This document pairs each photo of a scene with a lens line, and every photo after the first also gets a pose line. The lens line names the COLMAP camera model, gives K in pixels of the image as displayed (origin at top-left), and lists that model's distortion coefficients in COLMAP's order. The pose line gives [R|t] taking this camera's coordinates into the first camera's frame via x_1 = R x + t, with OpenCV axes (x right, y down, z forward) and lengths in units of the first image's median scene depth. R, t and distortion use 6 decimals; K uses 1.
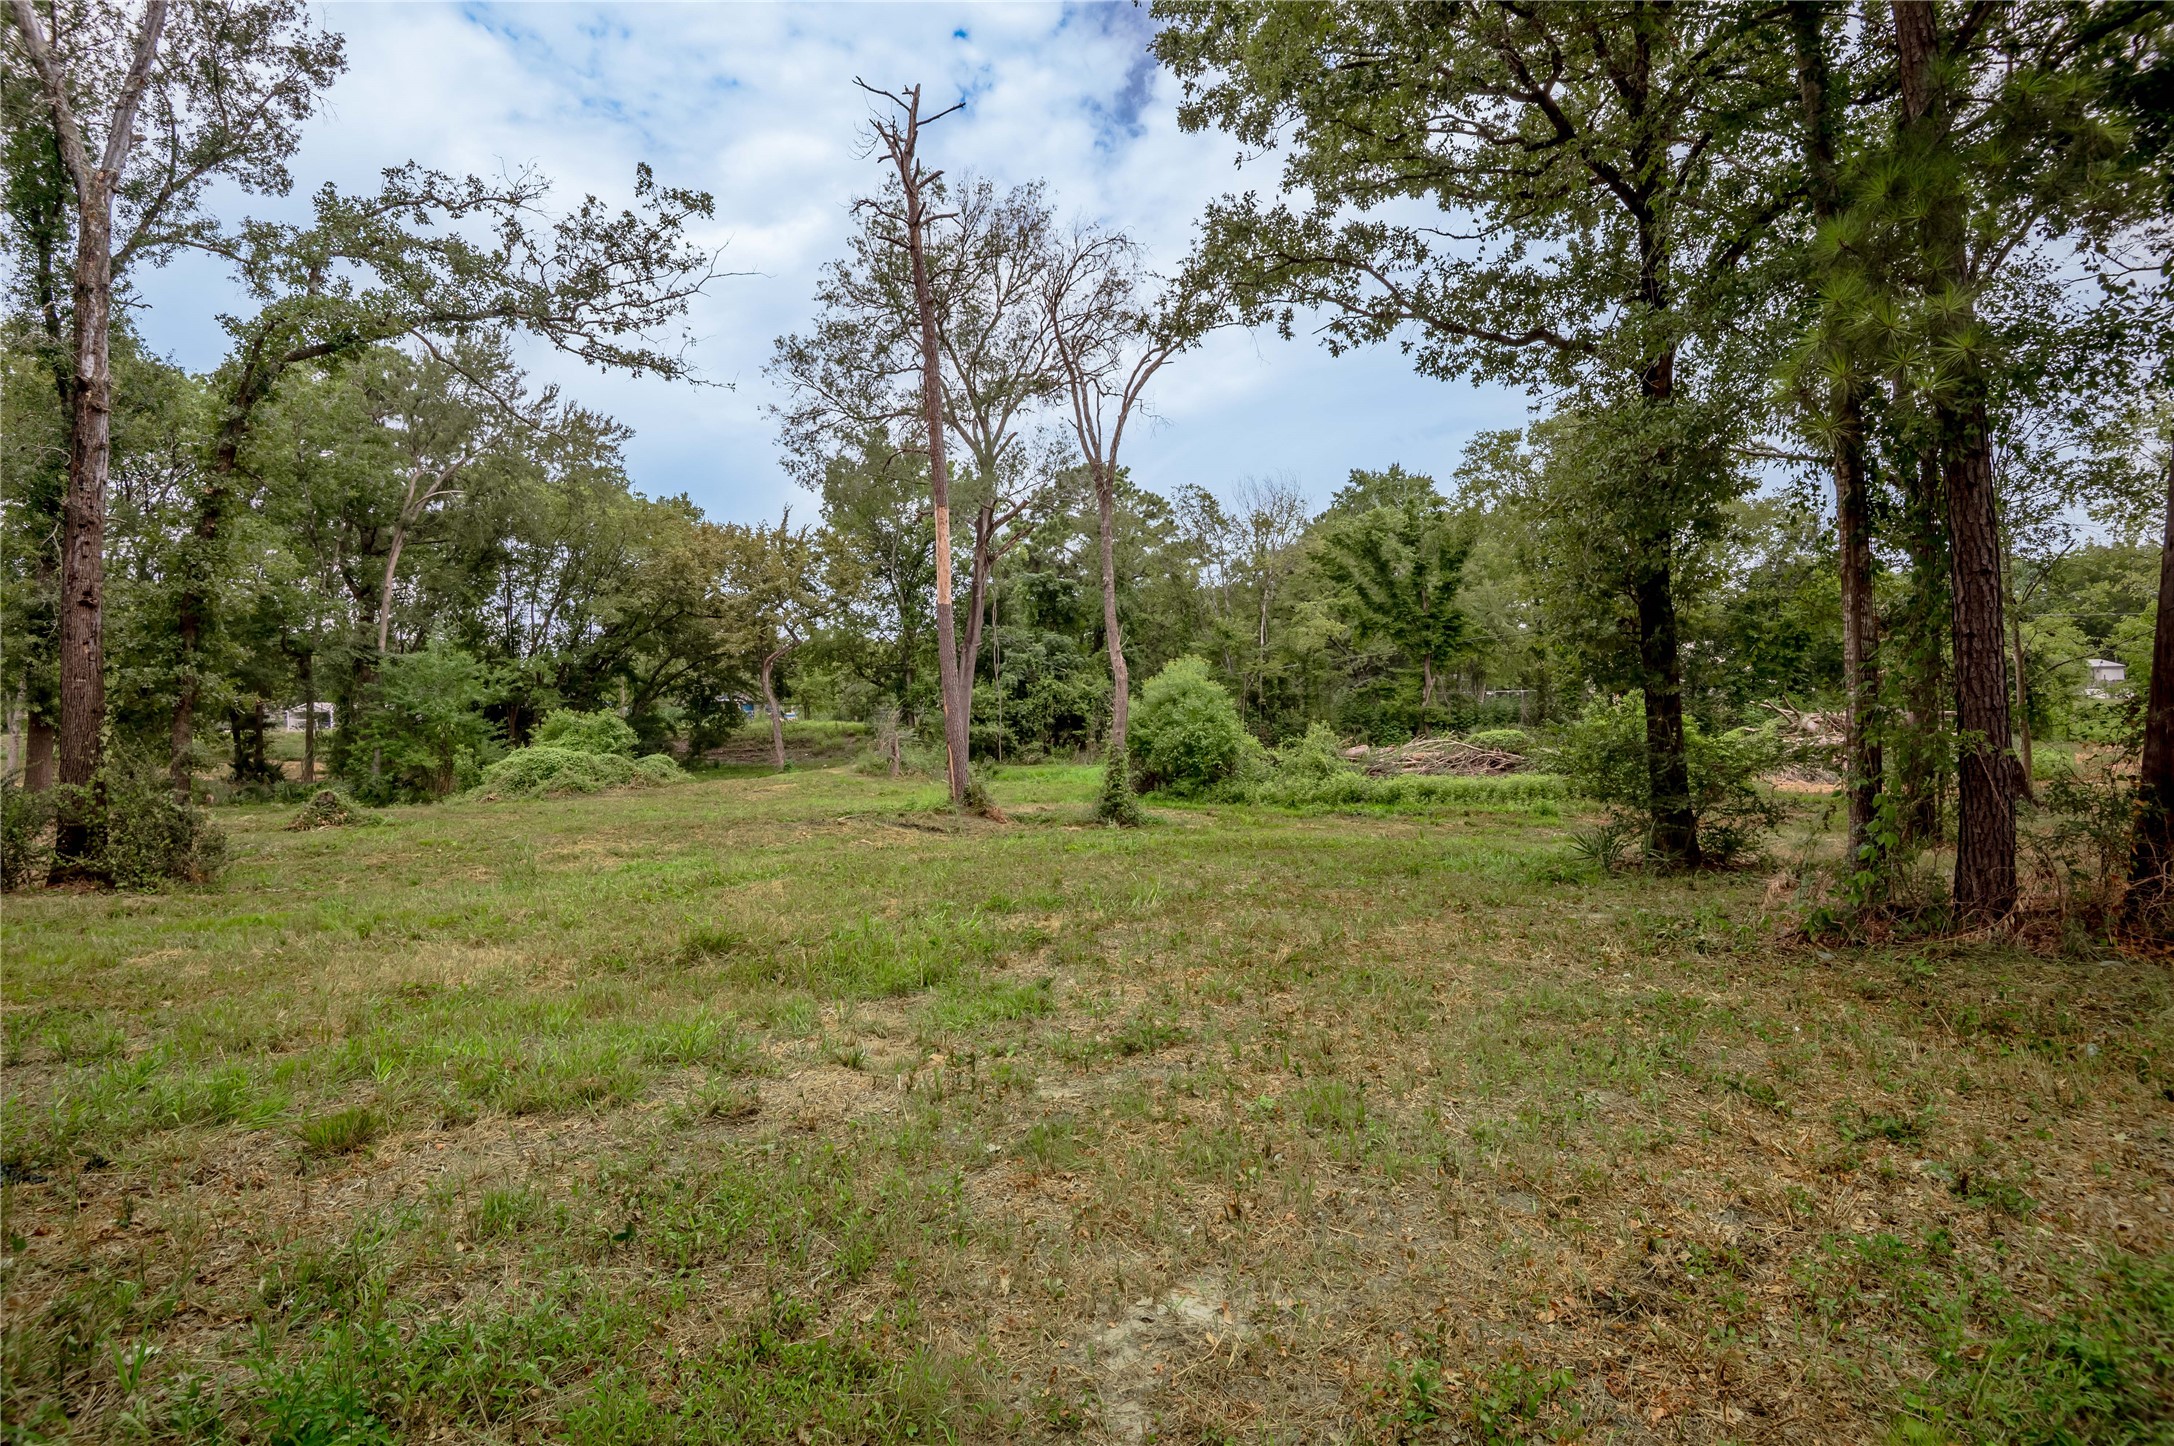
lens RADIAL K [[1011.8, 0, 1087.0], [0, 1011.8, 723.0], [0, 0, 1]] dist [-0.011418, -0.025421]
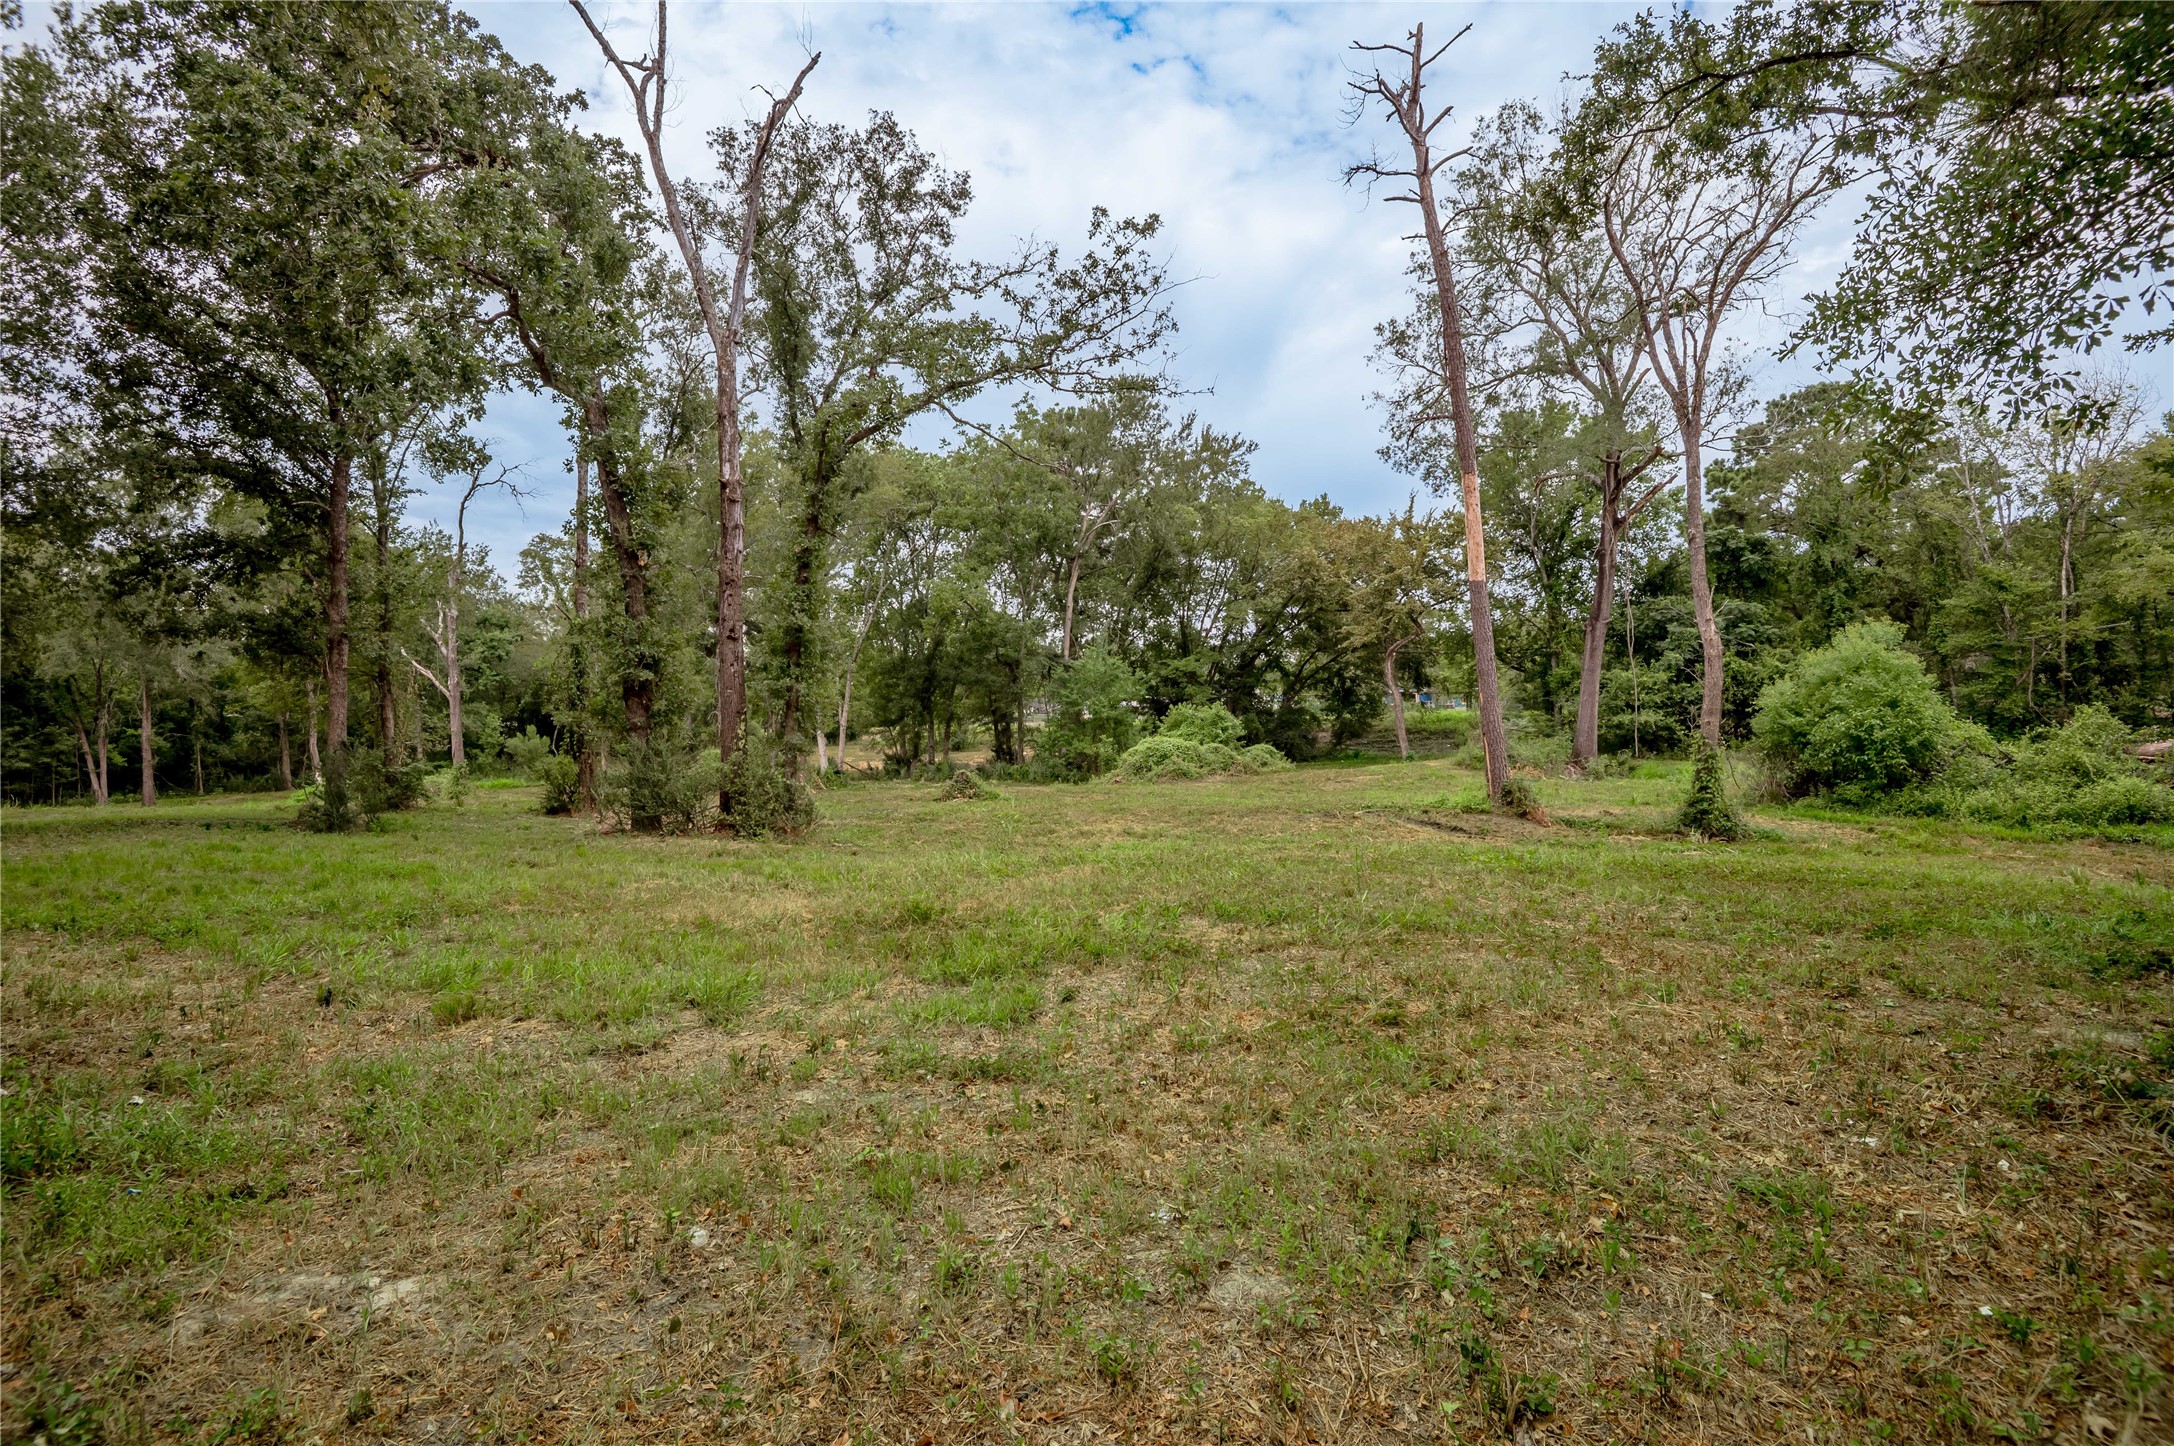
lens RADIAL K [[1006.2, 0, 1087.0], [0, 1006.2, 723.0], [0, 0, 1]] dist [-0.014410, -0.024894]
pose [[0.776091, -0.005123, -0.630600, 0.122507], [0.011224, 0.999921, 0.005690, 0.000458], [0.630521, -0.011494, 0.776087, 0.068166]]
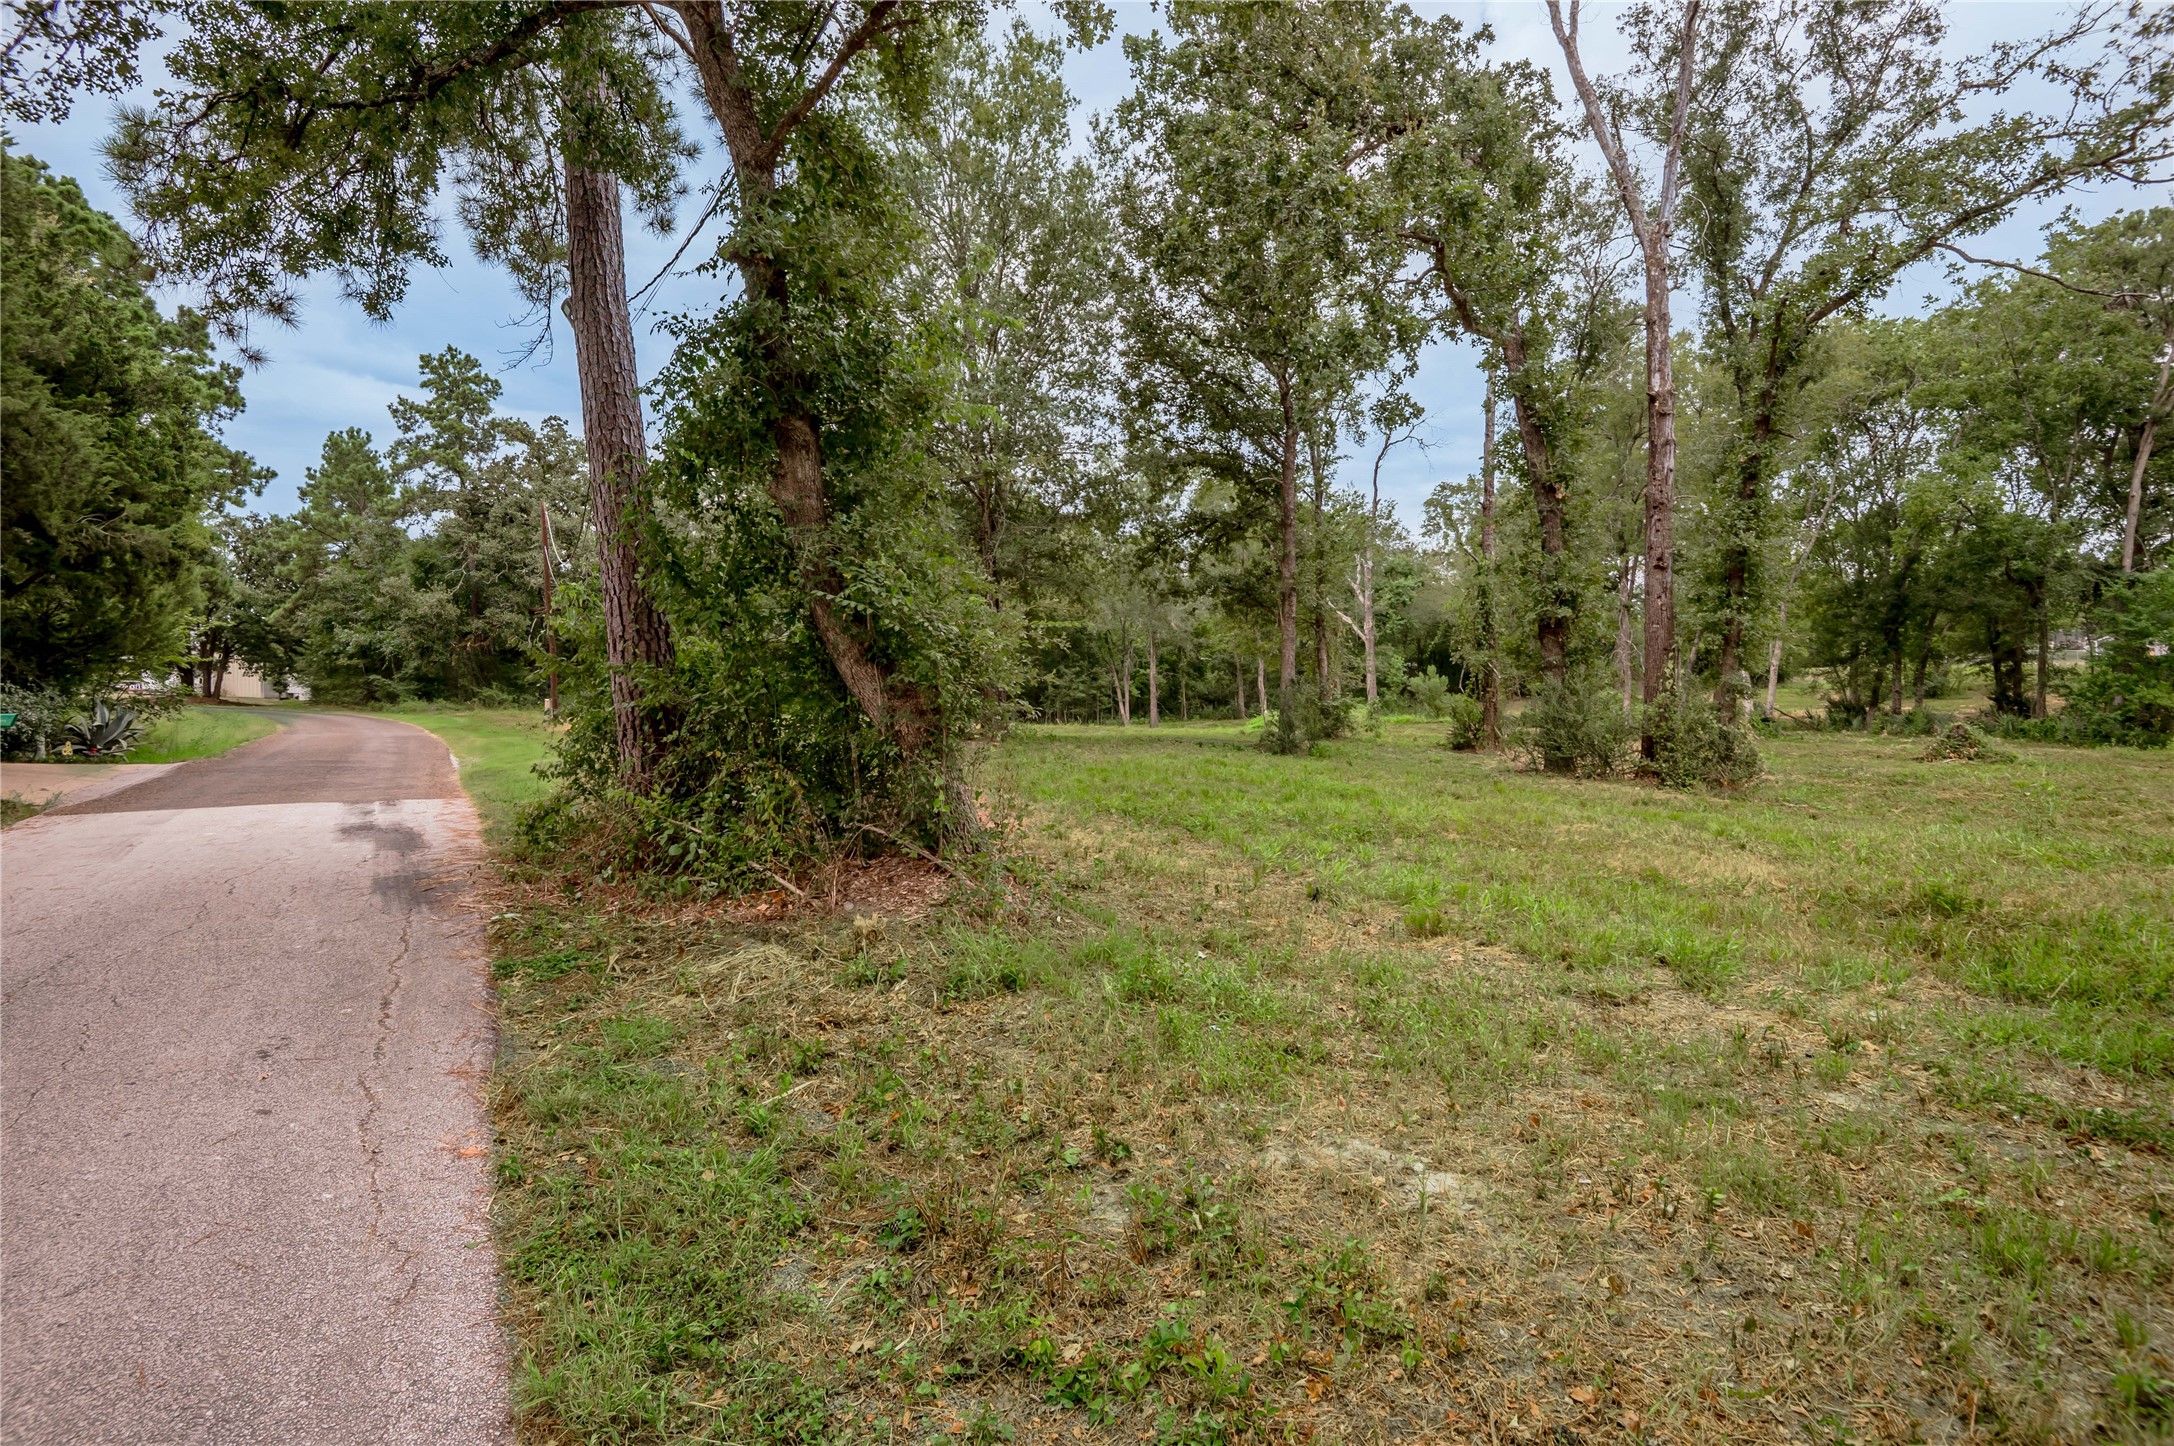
lens RADIAL K [[1011.8, 0, 1087.0], [0, 1011.8, 723.0], [0, 0, 1]] dist [-0.011418, -0.025421]
pose [[0.063723, 0.050912, -0.996668, 0.108766], [0.016609, 0.998505, 0.052067, 0.001468], [0.997829, -0.019871, 0.062783, 0.054585]]
